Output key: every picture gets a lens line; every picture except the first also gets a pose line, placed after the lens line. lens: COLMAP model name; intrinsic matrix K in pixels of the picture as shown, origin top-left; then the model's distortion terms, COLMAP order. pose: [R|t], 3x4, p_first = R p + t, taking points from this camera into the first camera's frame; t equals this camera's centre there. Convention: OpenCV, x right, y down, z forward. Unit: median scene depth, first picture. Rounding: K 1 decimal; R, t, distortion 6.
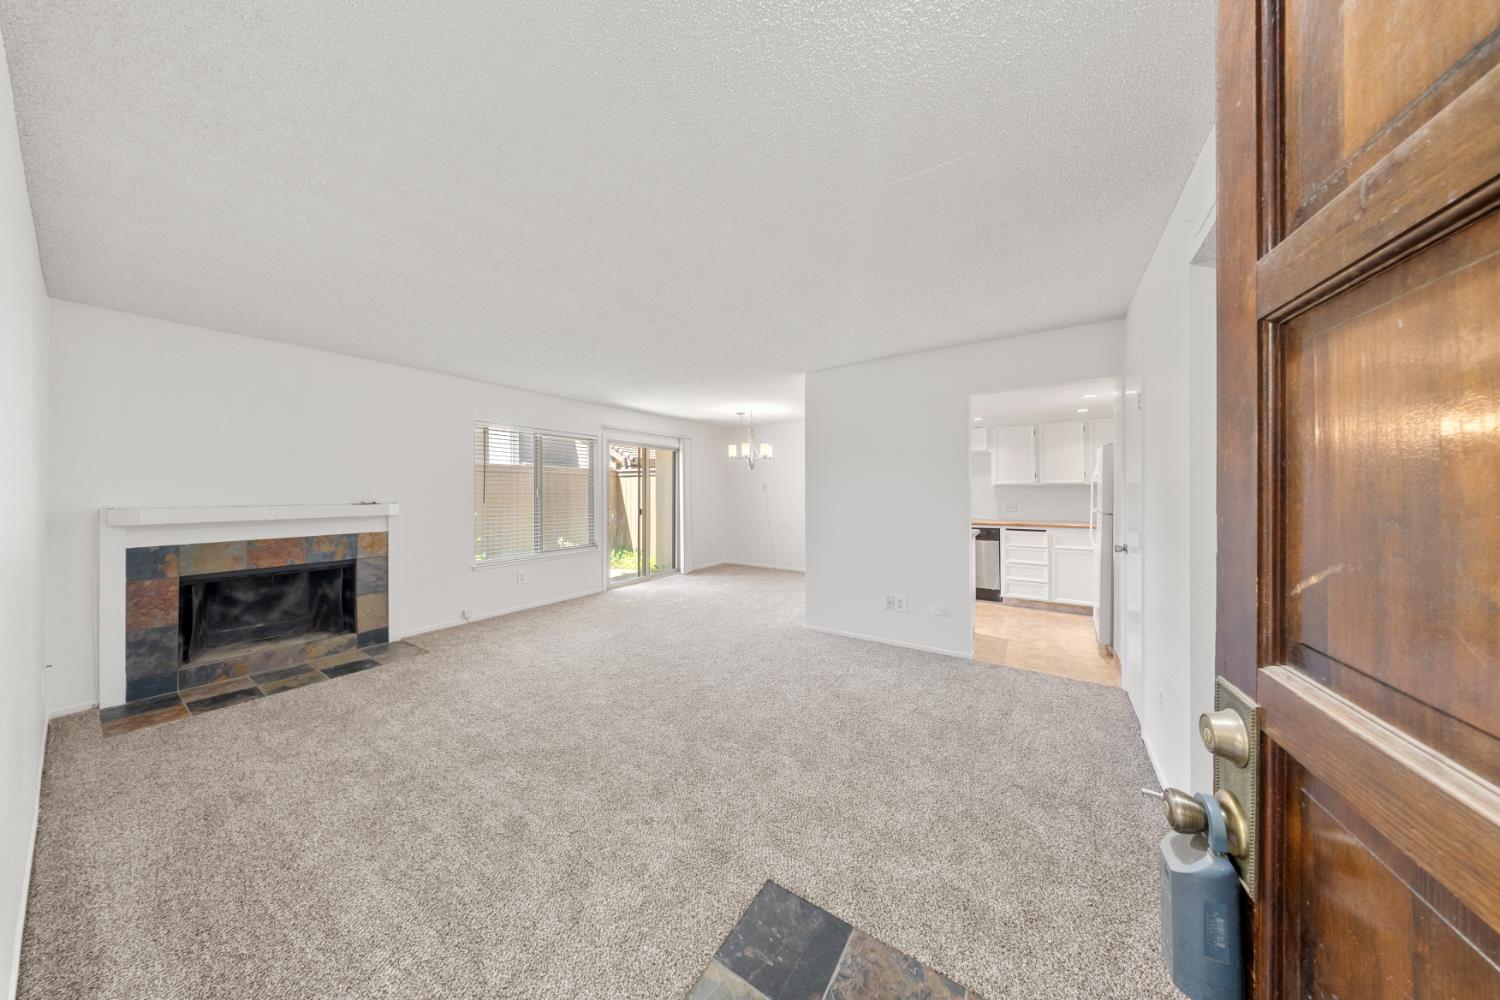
lens RADIAL K [[445.0, 0, 749.7], [0, 445.0, 490.5], [0, 0, 1]] dist [0.000591, 0.000057]
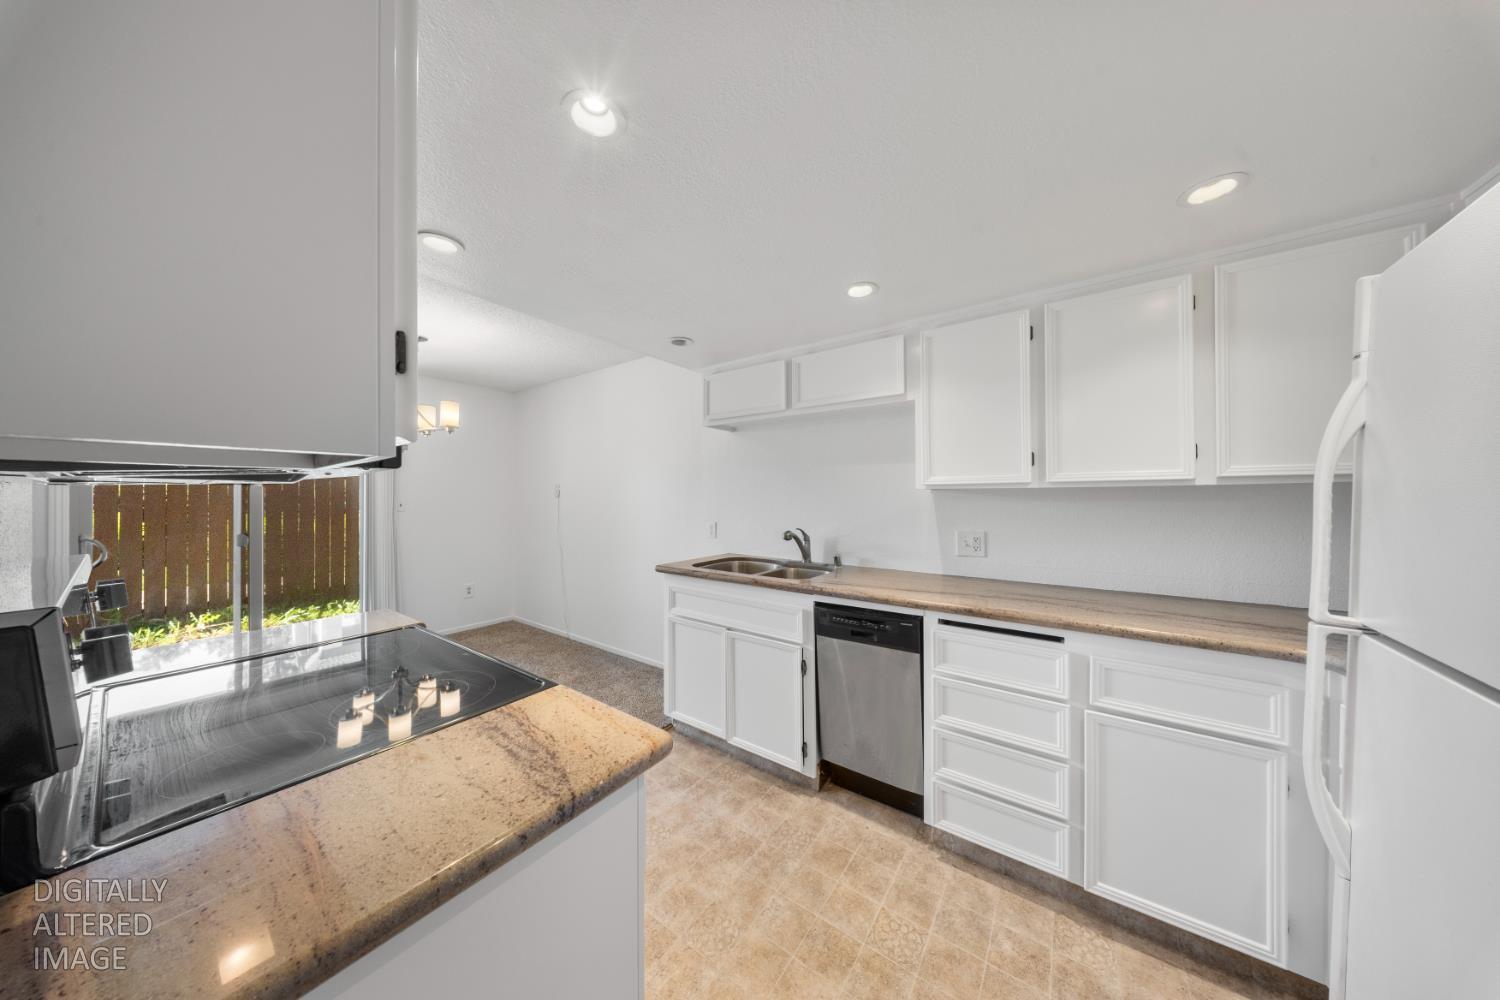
lens RADIAL K [[445.0, 0, 749.6], [0, 445.0, 499.4], [0, 0, 1]] dist [0.000591, 0.000057]
pose [[0.999475, 0.001428, -0.032383, 0.542559], [-0.001112, 0.999951, 0.009796, -0.007924], [0.032395, -0.009754, 0.999428, 0.812418]]
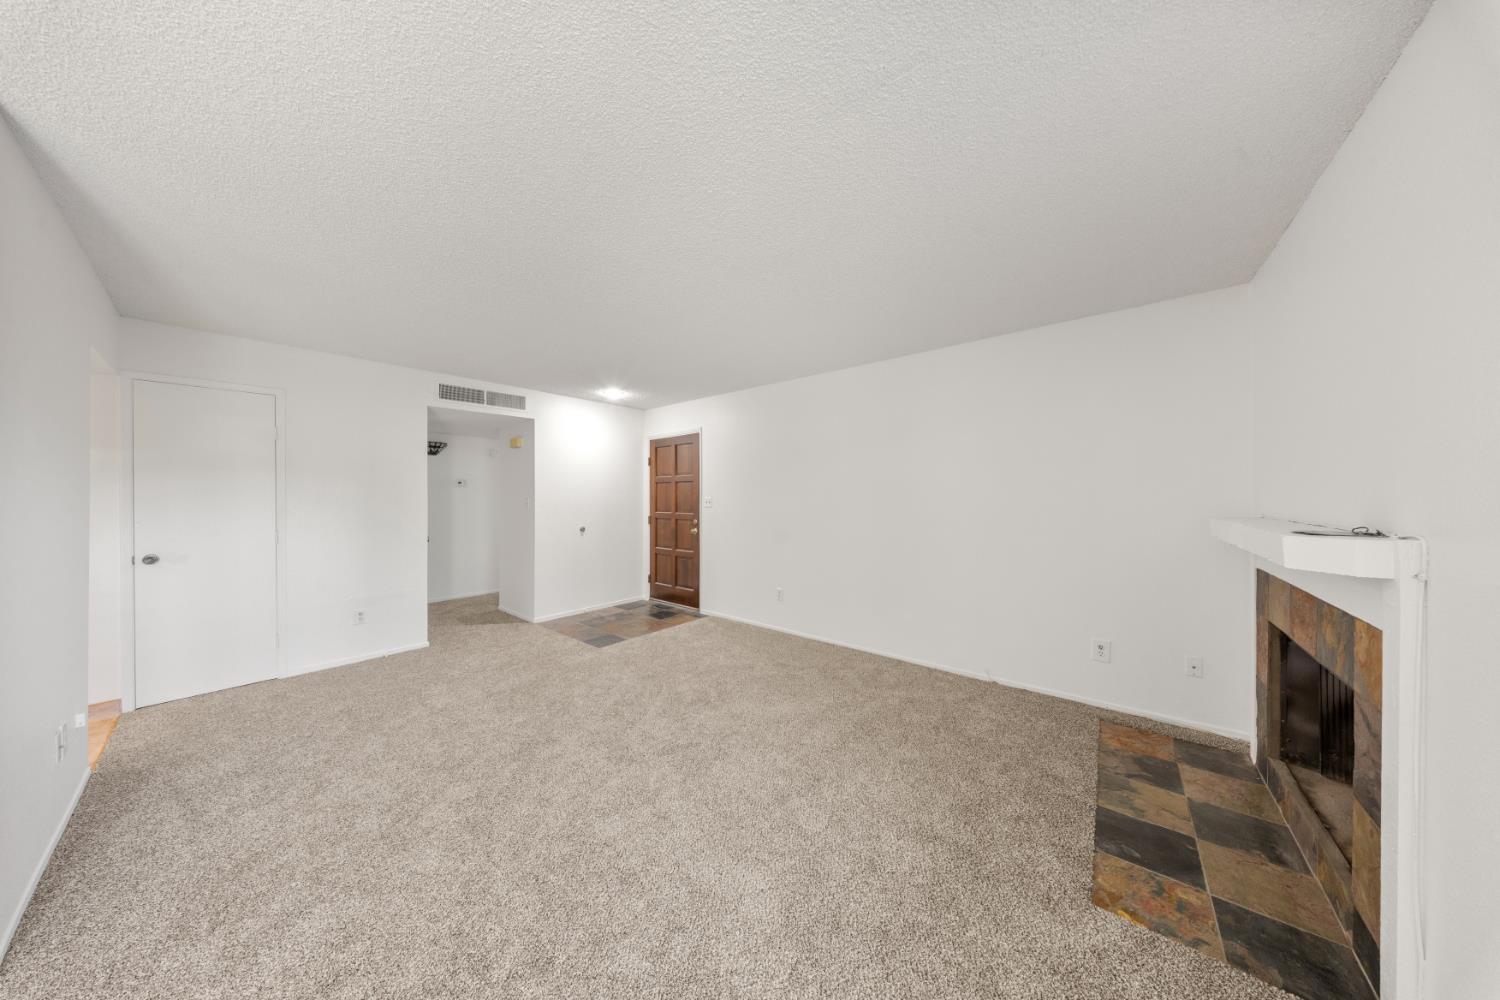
lens RADIAL K [[445.0, 0, 750.6], [0, 445.0, 496.3], [0, 0, 1]] dist [0.000591, 0.000057]
pose [[-0.994064, 0.007585, 0.108529, -0.457924], [0.007715, 0.999970, 0.000780, -0.001836], [-0.108520, 0.001613, -0.994093, 1.412354]]
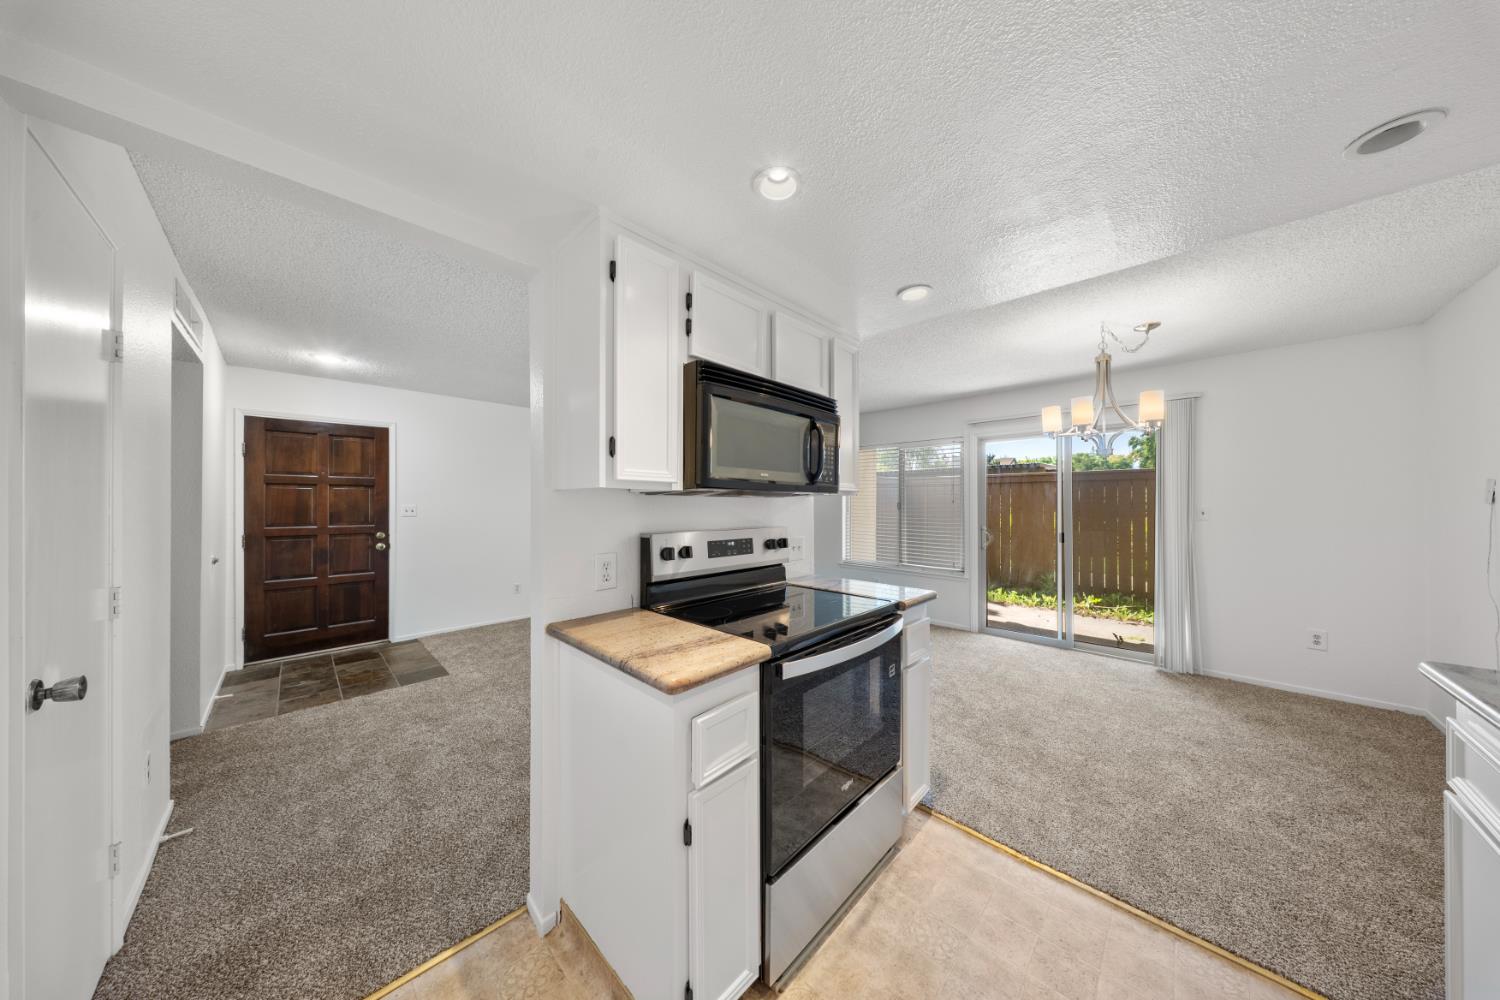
lens RADIAL K [[445.0, 0, 757.2], [0, 445.0, 501.0], [0, 0, 1]] dist [0.000591, 0.000057]
pose [[-0.178160, -0.001533, -0.984000, 0.821100], [0.001947, 0.999996, -0.001911, -0.006852], [0.984000, -0.002256, -0.178157, 1.207427]]
